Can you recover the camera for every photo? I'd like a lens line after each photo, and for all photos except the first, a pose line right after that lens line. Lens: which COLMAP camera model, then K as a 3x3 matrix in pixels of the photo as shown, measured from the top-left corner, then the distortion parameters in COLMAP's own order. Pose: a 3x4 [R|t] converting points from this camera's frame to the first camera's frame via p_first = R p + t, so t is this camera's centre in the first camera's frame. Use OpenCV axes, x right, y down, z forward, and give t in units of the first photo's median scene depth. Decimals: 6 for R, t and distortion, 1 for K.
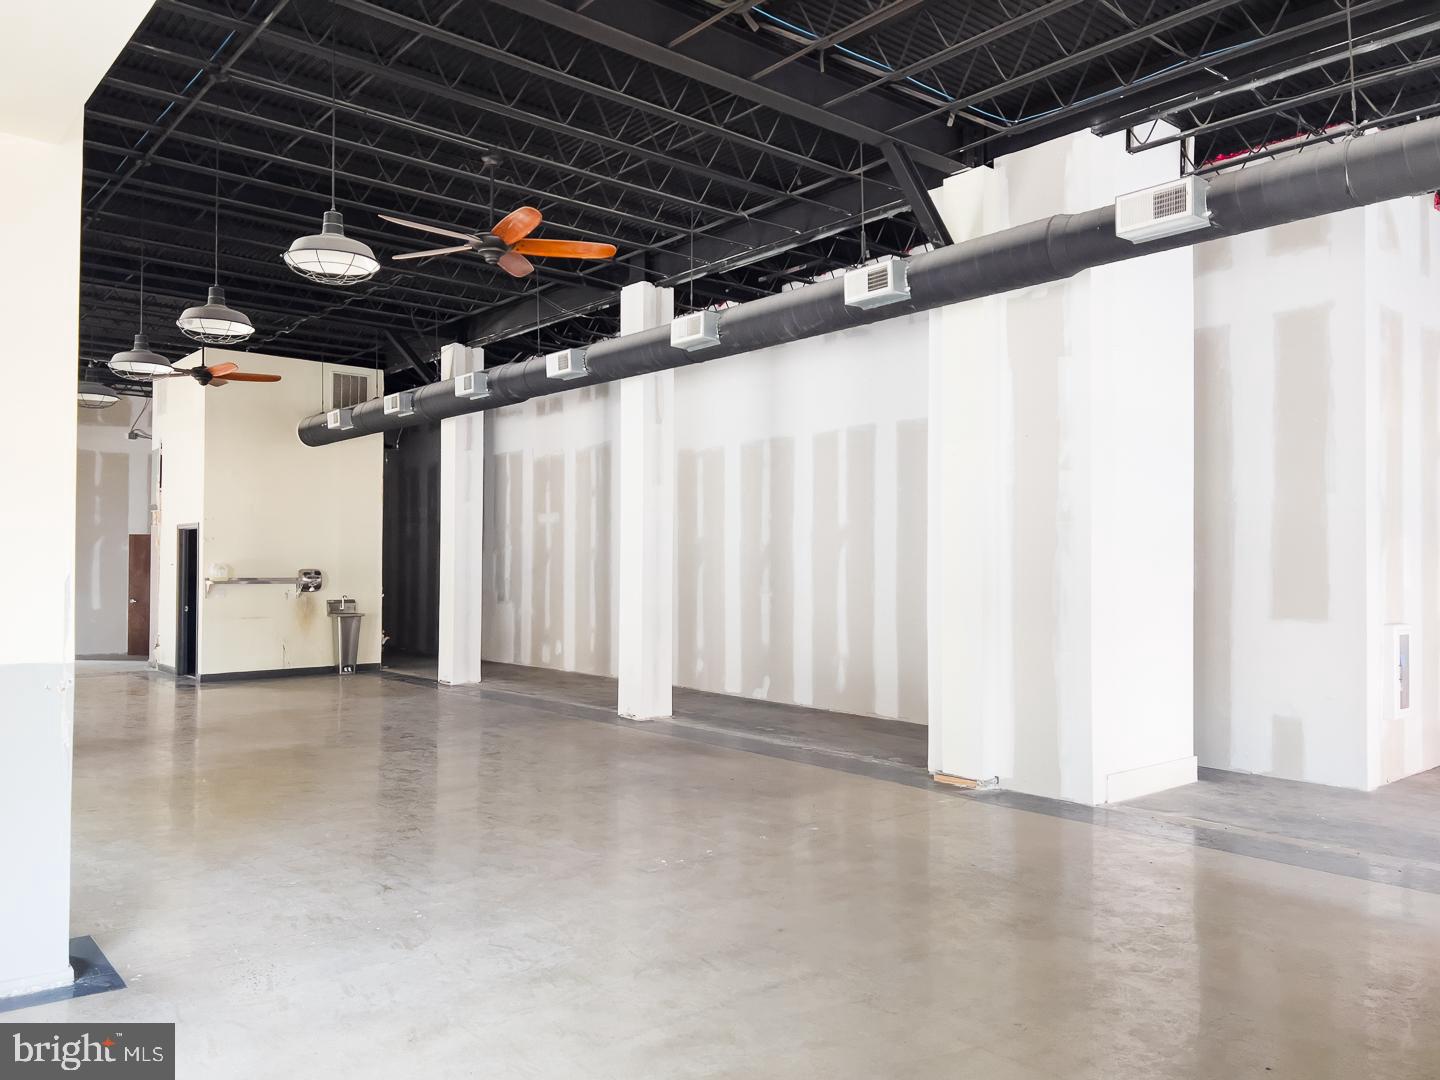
lens RADIAL K [[1076.3, 0, 713.5], [0, 1076.3, 549.5], [0, 0, 1]] dist [0.096129, -0.120902]
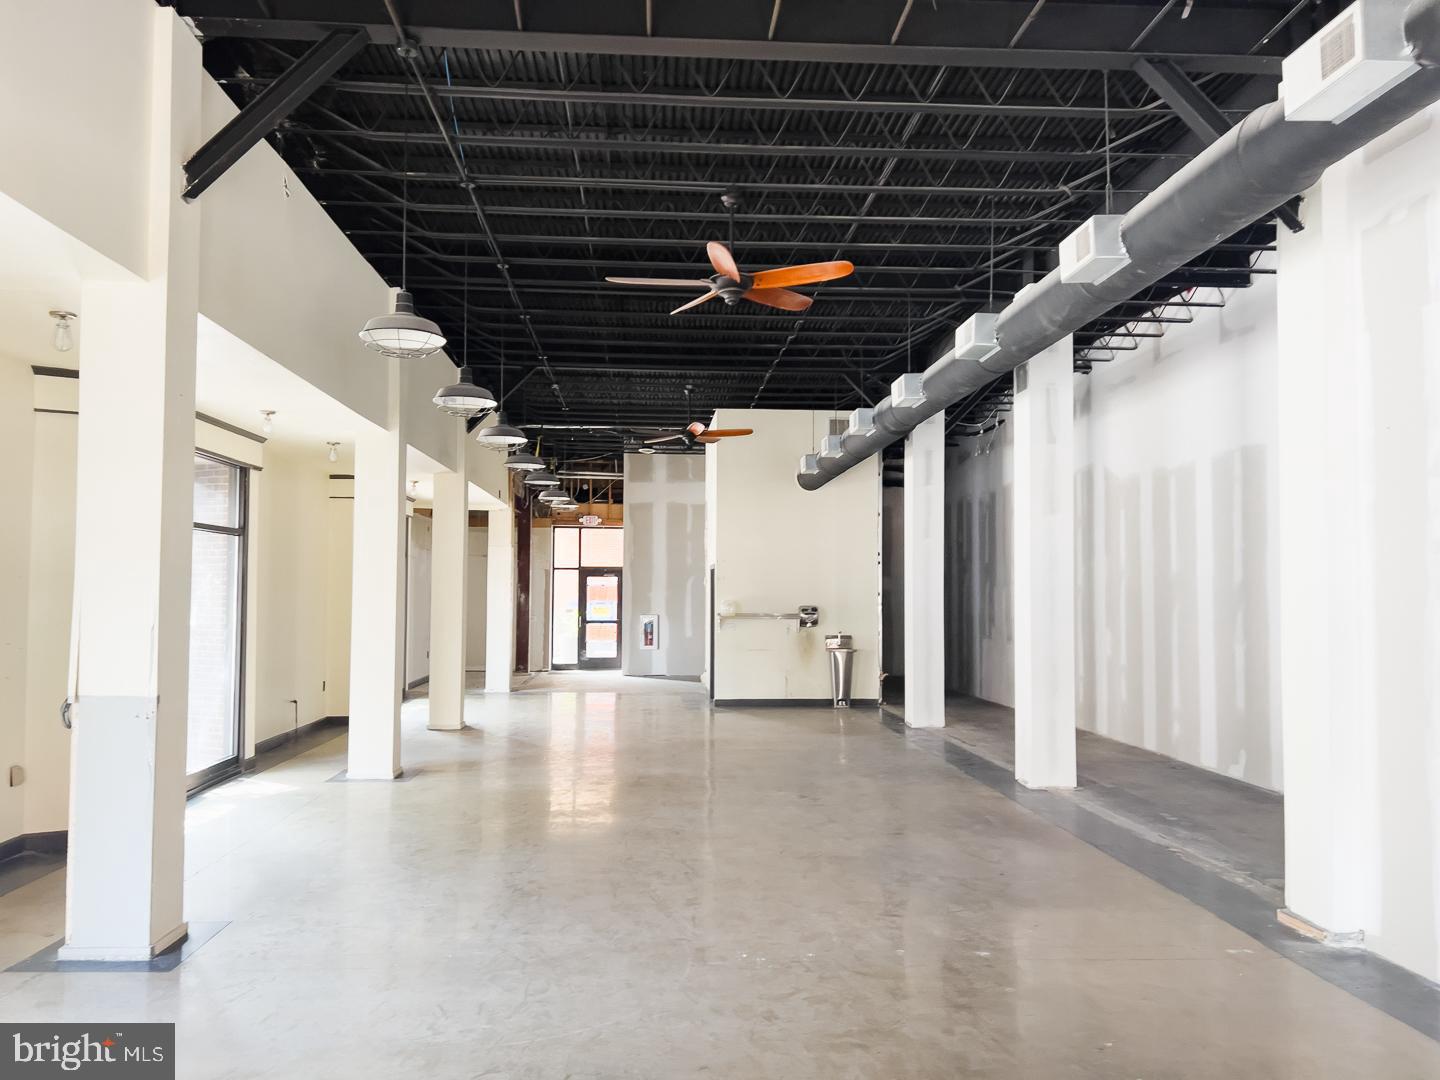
lens RADIAL K [[1076.3, 0, 713.5], [0, 1076.3, 549.5], [0, 0, 1]] dist [0.096129, -0.120902]
pose [[0.804143, -0.022714, -0.594002, 0.337527], [0.005763, 0.999521, -0.030419, -0.010413], [0.594408, 0.021038, 0.803888, 0.196095]]
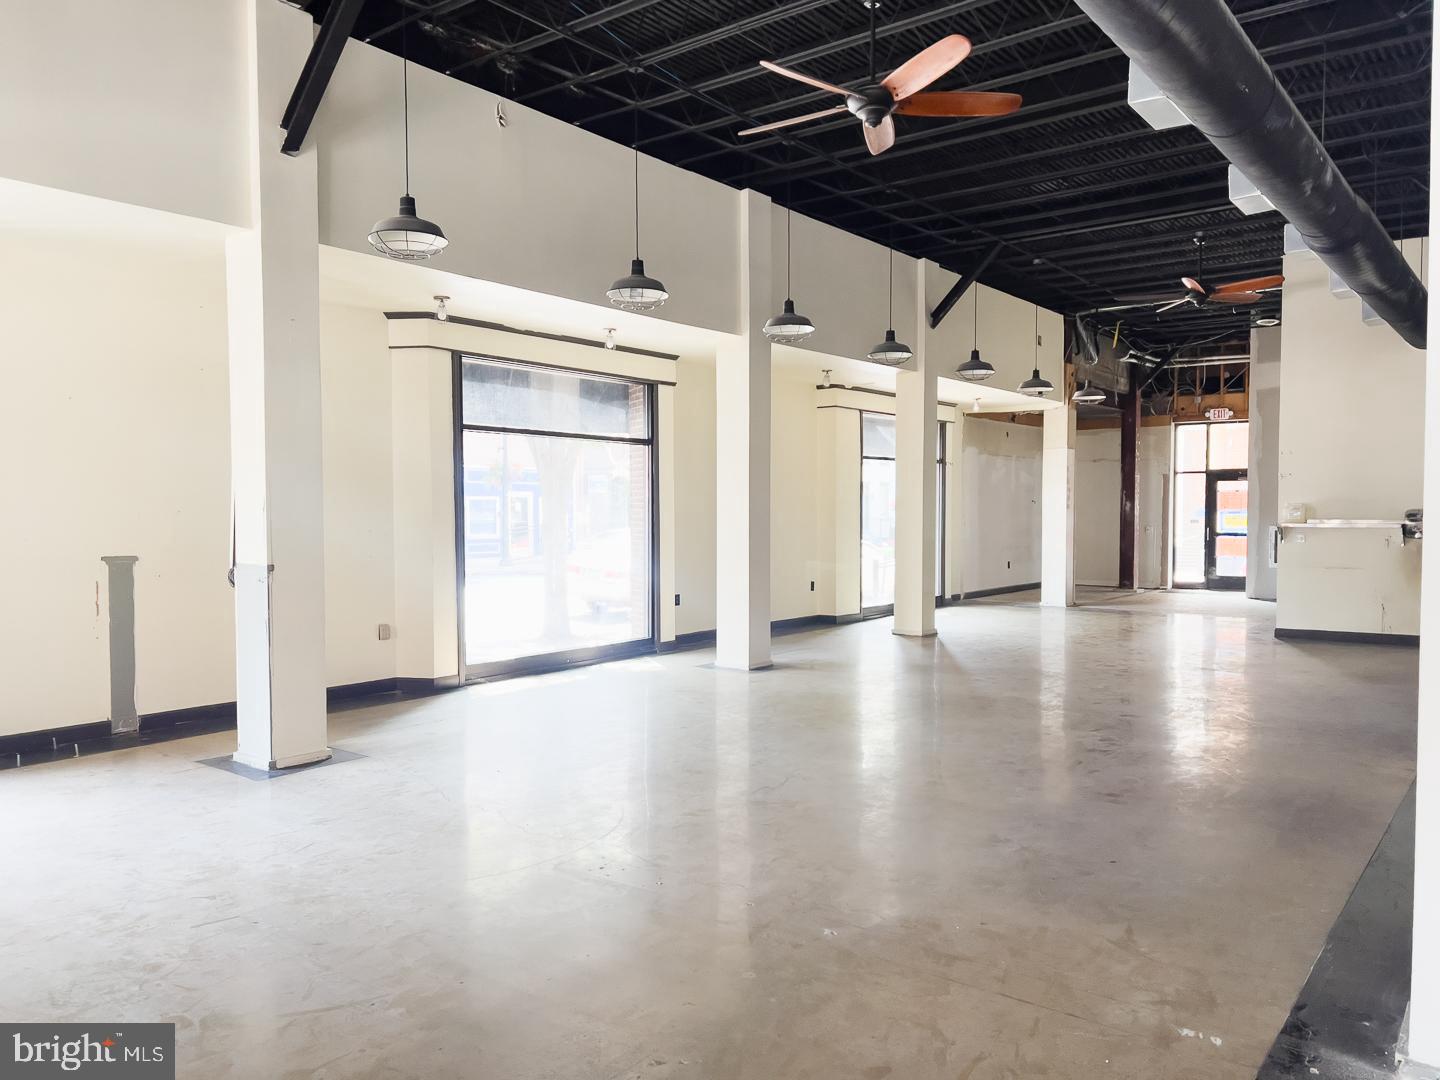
lens RADIAL K [[1076.3, 0, 713.5], [0, 1076.3, 549.5], [0, 0, 1]] dist [0.096129, -0.120902]
pose [[0.211970, 0.031500, -0.976768, 0.539893], [0.016902, 0.999213, 0.035892, 0.019067], [0.977130, -0.024117, 0.211270, 0.665614]]
